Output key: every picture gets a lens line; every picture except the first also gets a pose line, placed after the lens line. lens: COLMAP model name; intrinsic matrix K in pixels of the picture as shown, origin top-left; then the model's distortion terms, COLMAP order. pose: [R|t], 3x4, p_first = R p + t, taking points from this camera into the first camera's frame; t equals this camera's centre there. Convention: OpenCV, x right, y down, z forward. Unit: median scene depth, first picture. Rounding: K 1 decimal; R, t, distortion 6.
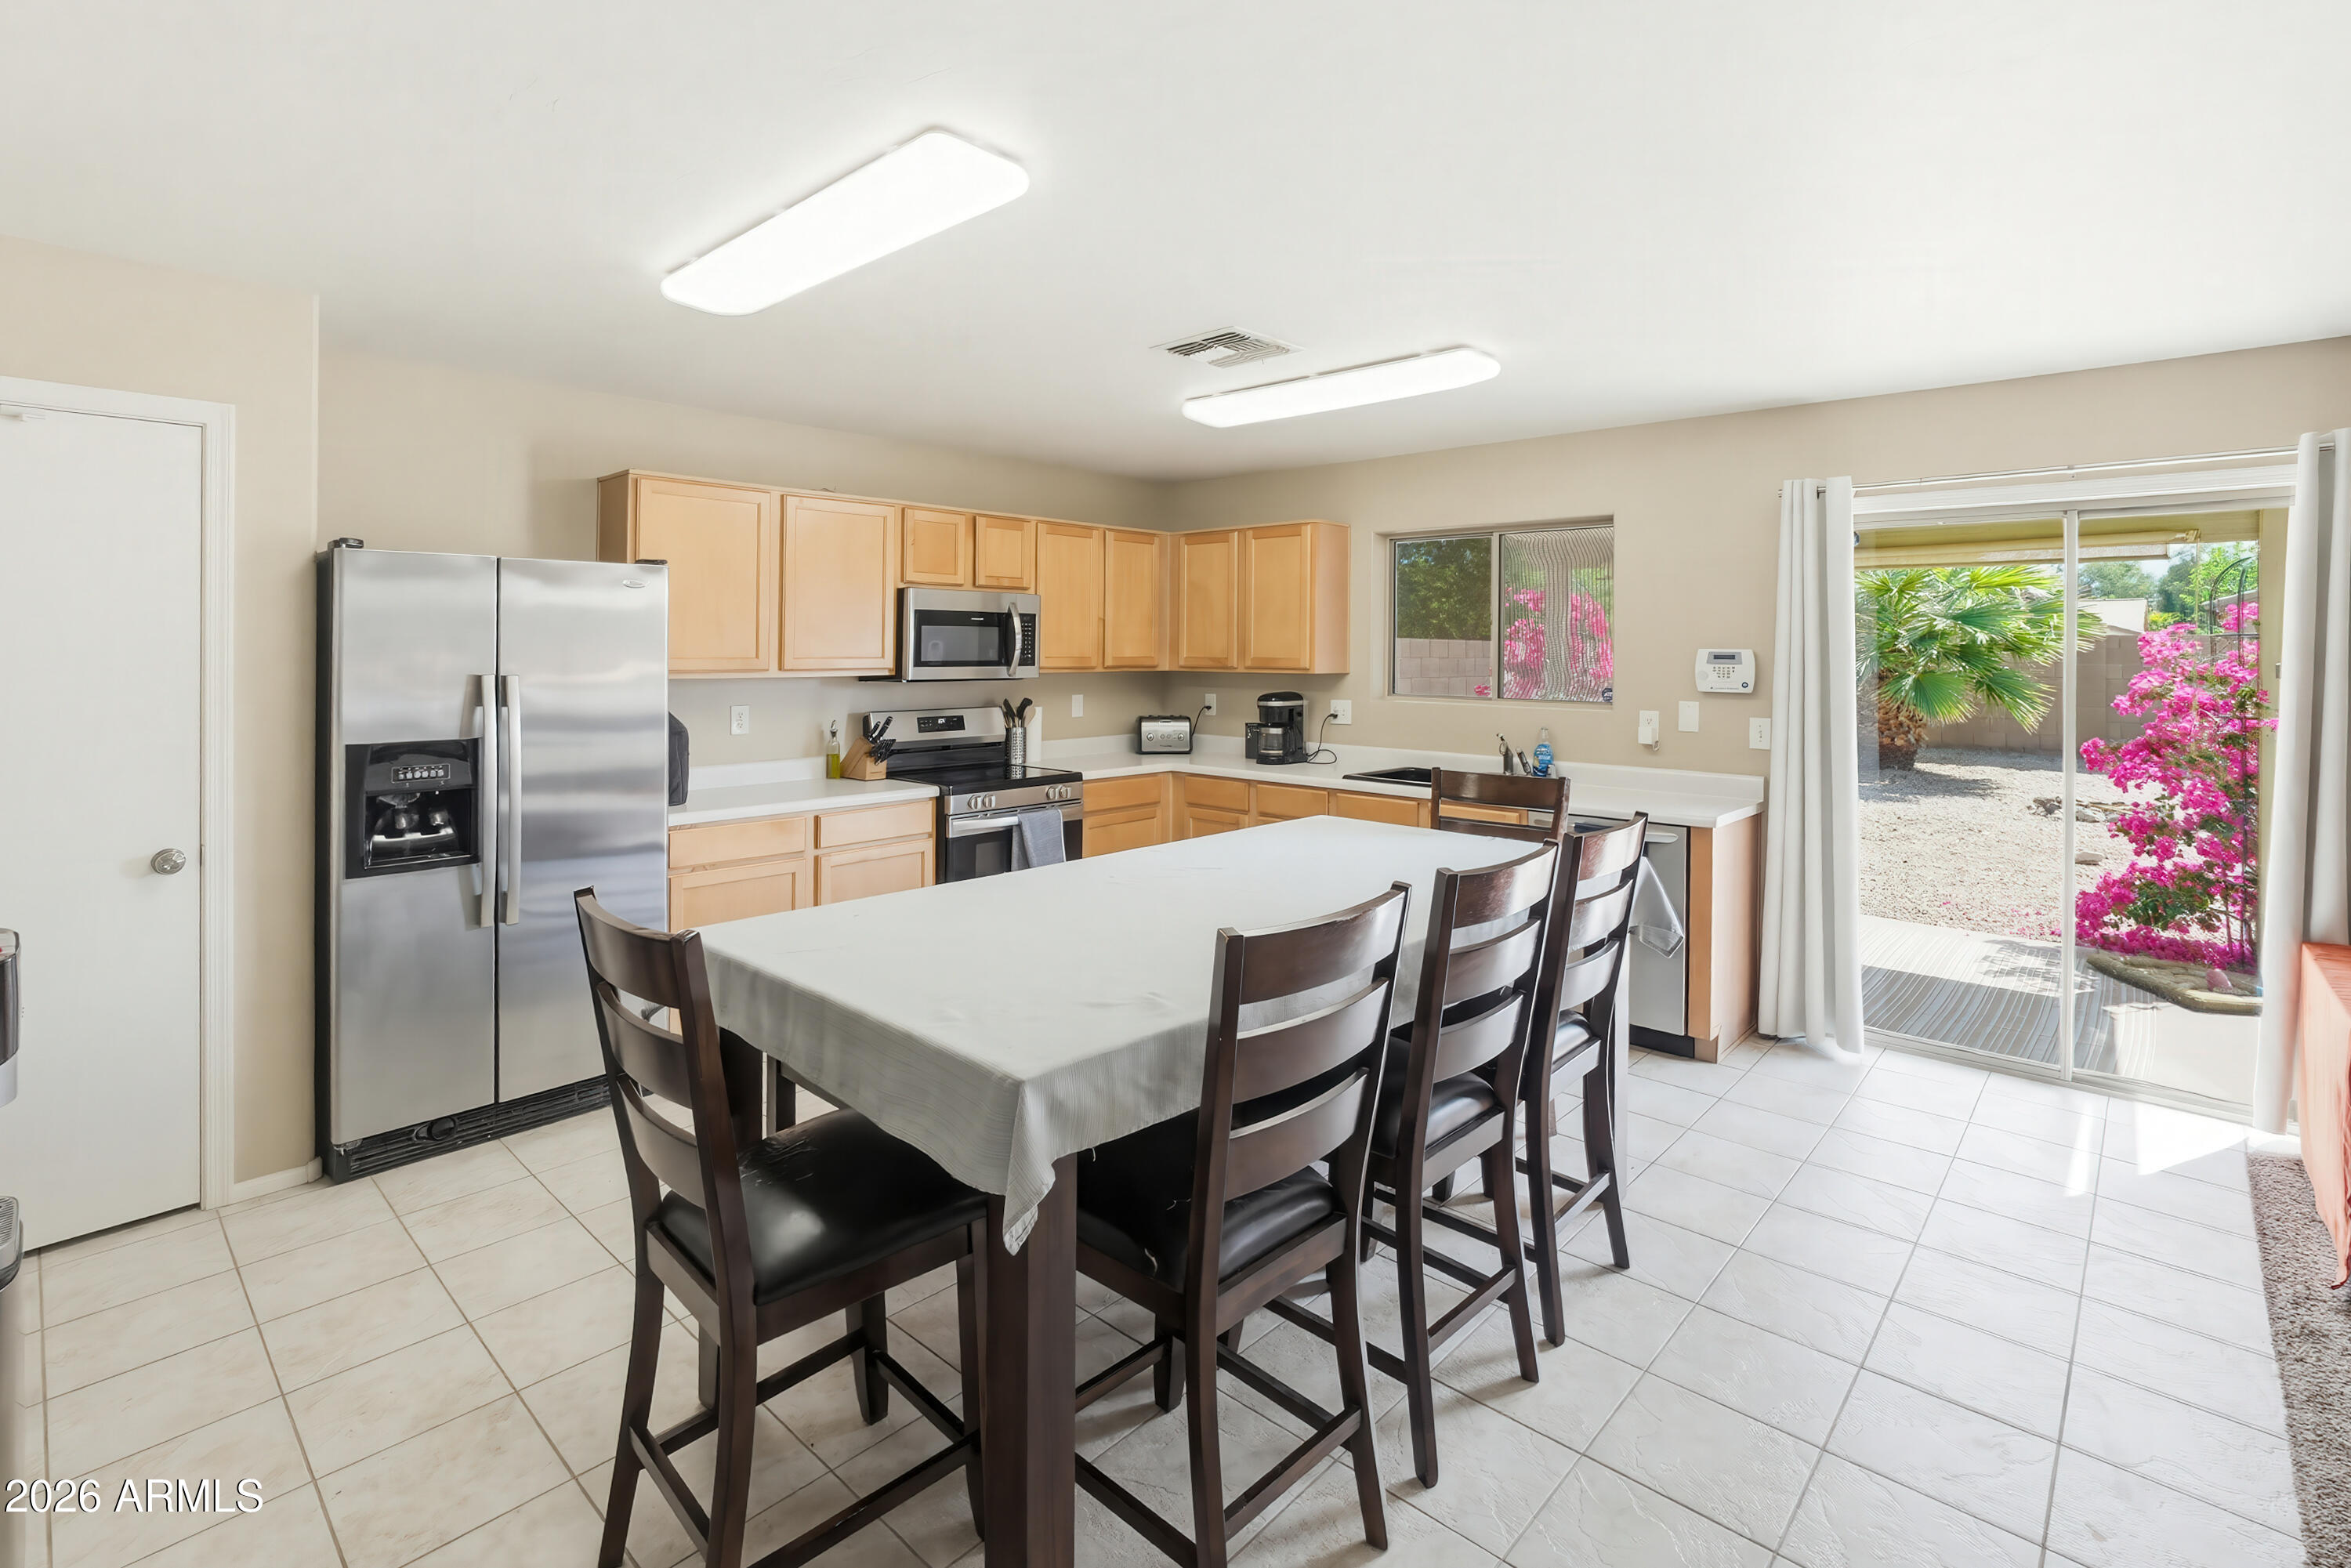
lens RADIAL K [[1079.5, 0, 1175.4], [0, 1079.5, 785.1], [0, 0, 1]] dist [-0.017453, 0.000321]
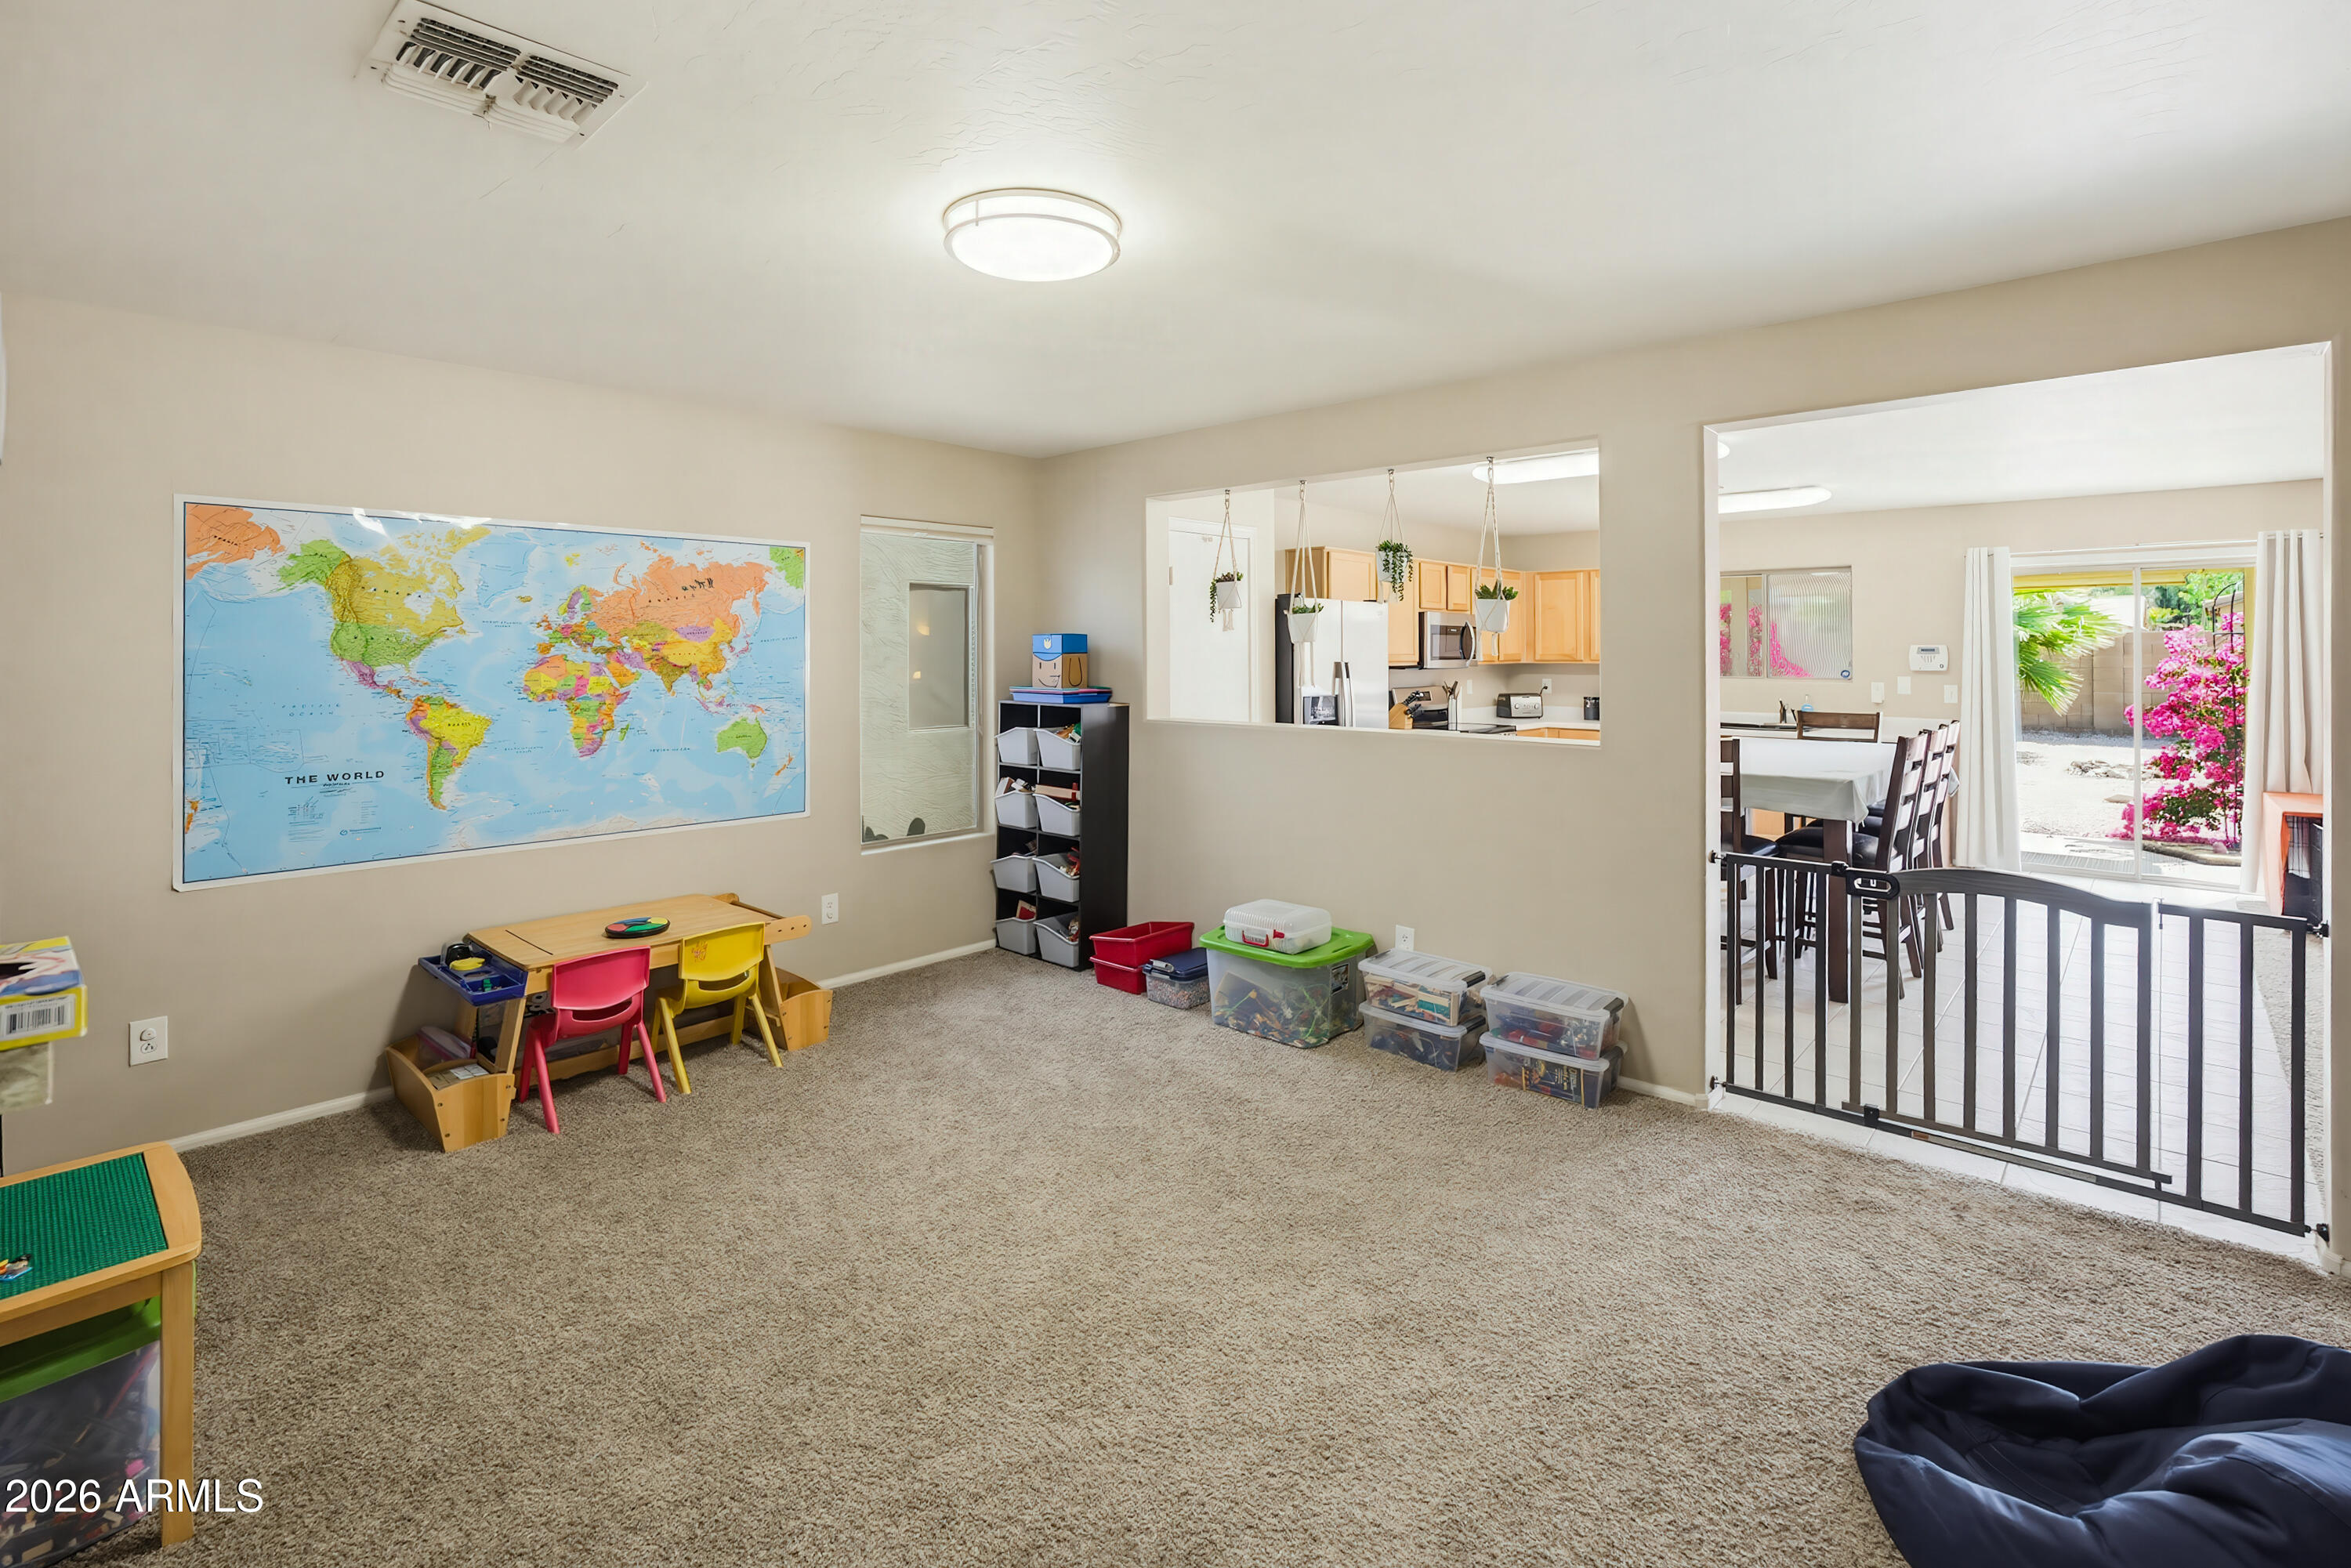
lens RADIAL K [[1079.5, 0, 1175.9], [0, 1079.5, 787.4], [0, 0, 1]] dist [-0.017453, 0.000321]
pose [[0.999949, -0.009855, 0.002353, -0.539489], [0.009858, 0.999951, -0.001340, 0.069735], [-0.002340, 0.001363, 0.999996, -0.541619]]
